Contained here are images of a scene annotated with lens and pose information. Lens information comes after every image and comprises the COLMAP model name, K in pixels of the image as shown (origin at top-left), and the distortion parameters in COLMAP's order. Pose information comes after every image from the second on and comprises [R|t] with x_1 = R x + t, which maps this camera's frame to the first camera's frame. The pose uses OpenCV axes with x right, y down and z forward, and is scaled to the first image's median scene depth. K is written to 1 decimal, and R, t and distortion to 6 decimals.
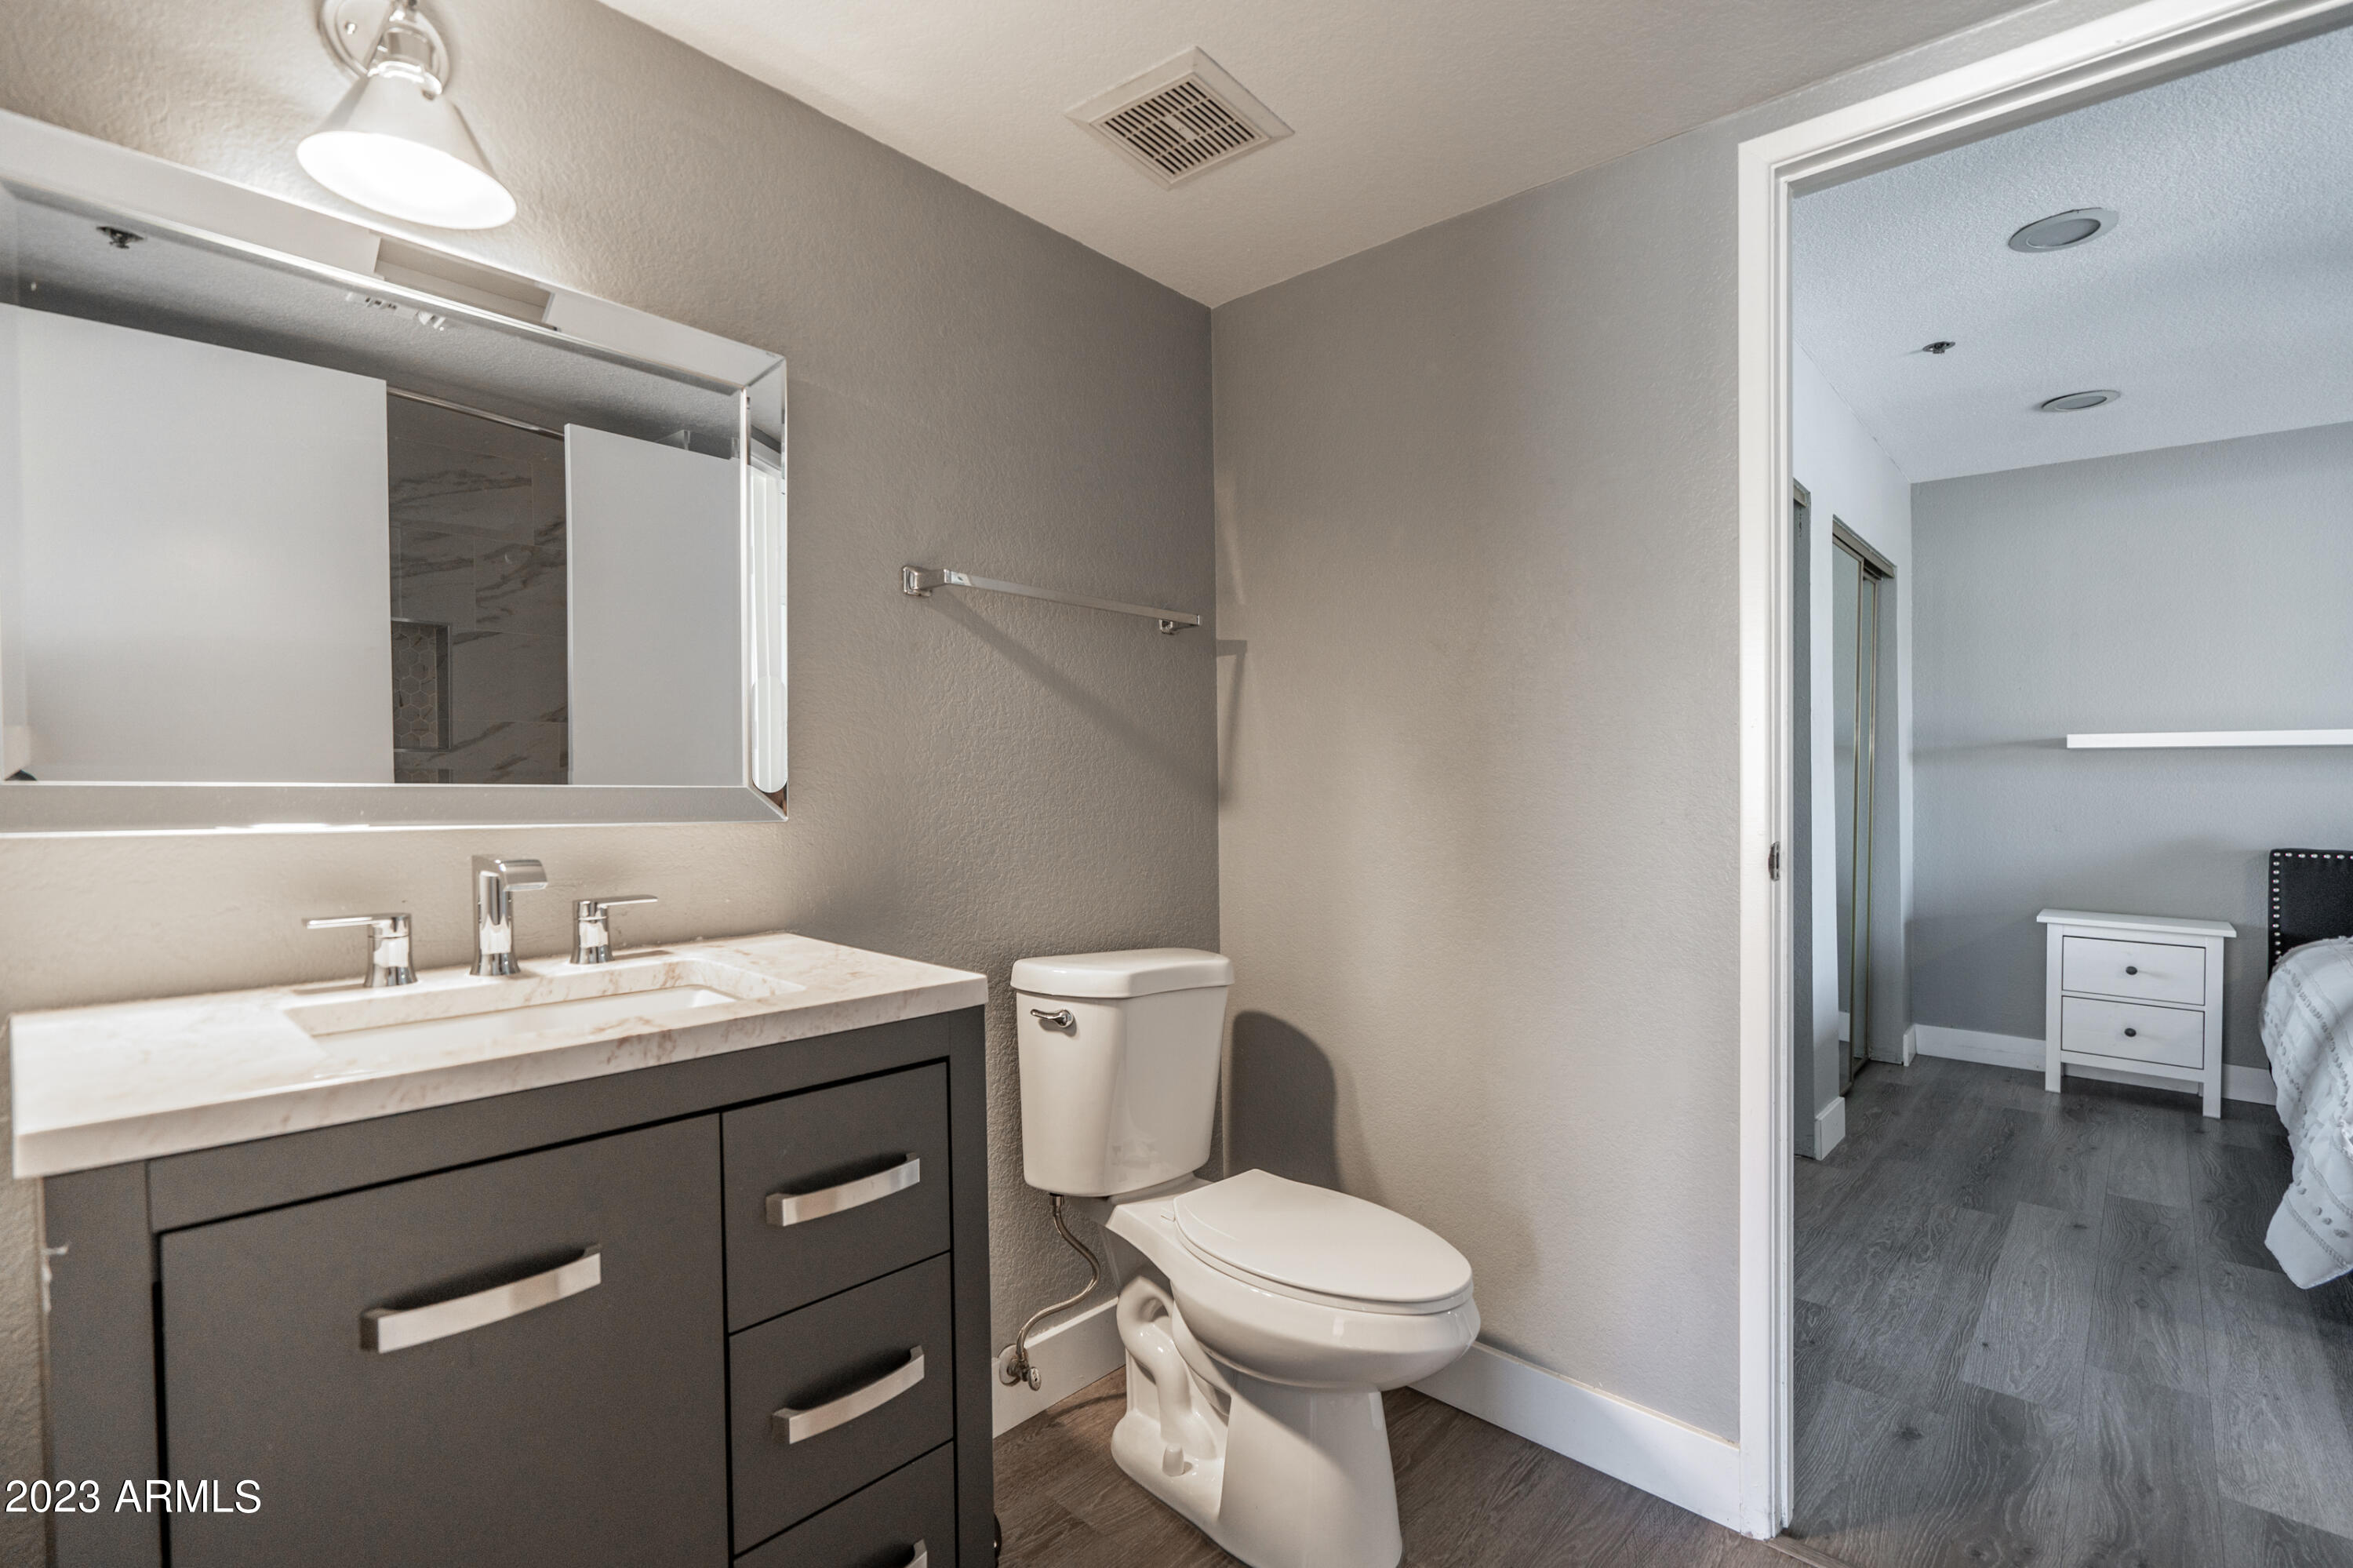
lens RADIAL K [[1073.6, 0, 1163.8], [0, 1073.6, 790.4], [0, 0, 1]] dist [-0.001657, -0.000126]
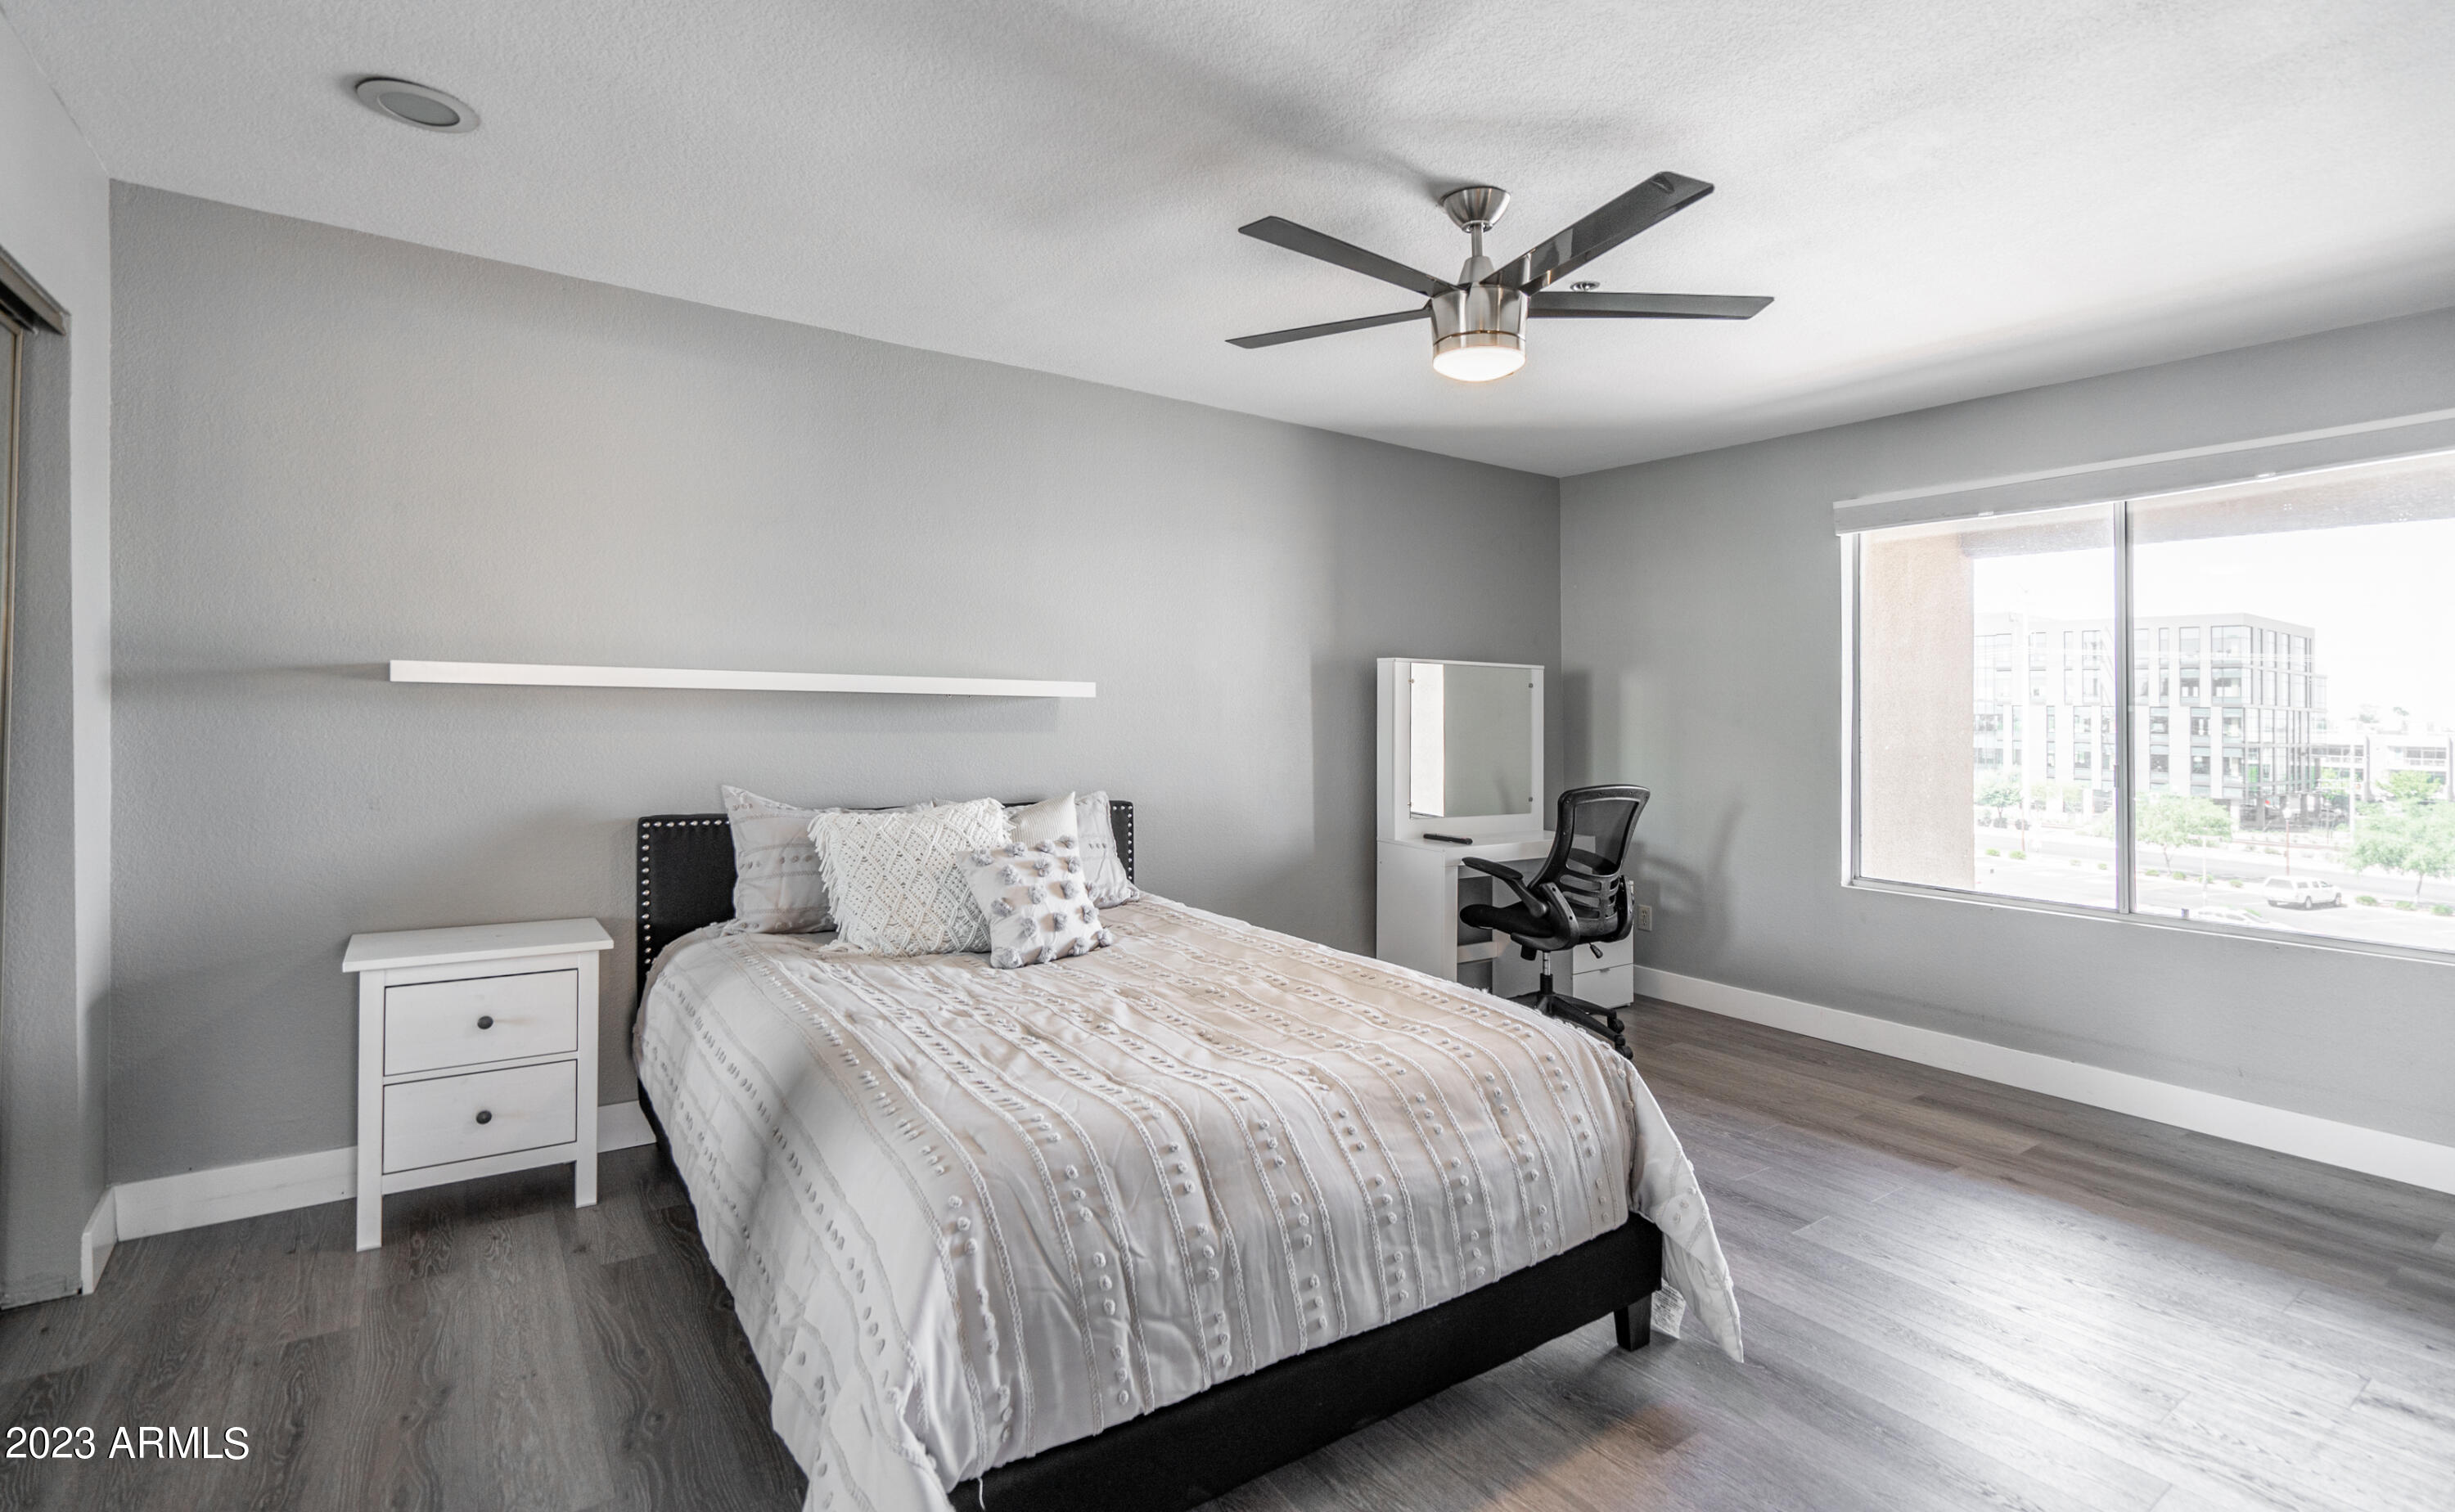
lens RADIAL K [[1116.4, 0, 1226.3], [0, 1116.4, 713.2], [0, 0, 1]] dist [-0.003916, 0.000949]
pose [[0.221478, 0.004568, 0.975155, 0.334451], [0.006307, 0.999961, -0.006116, -0.014278], [-0.975145, 0.007505, 0.221440, 0.402089]]
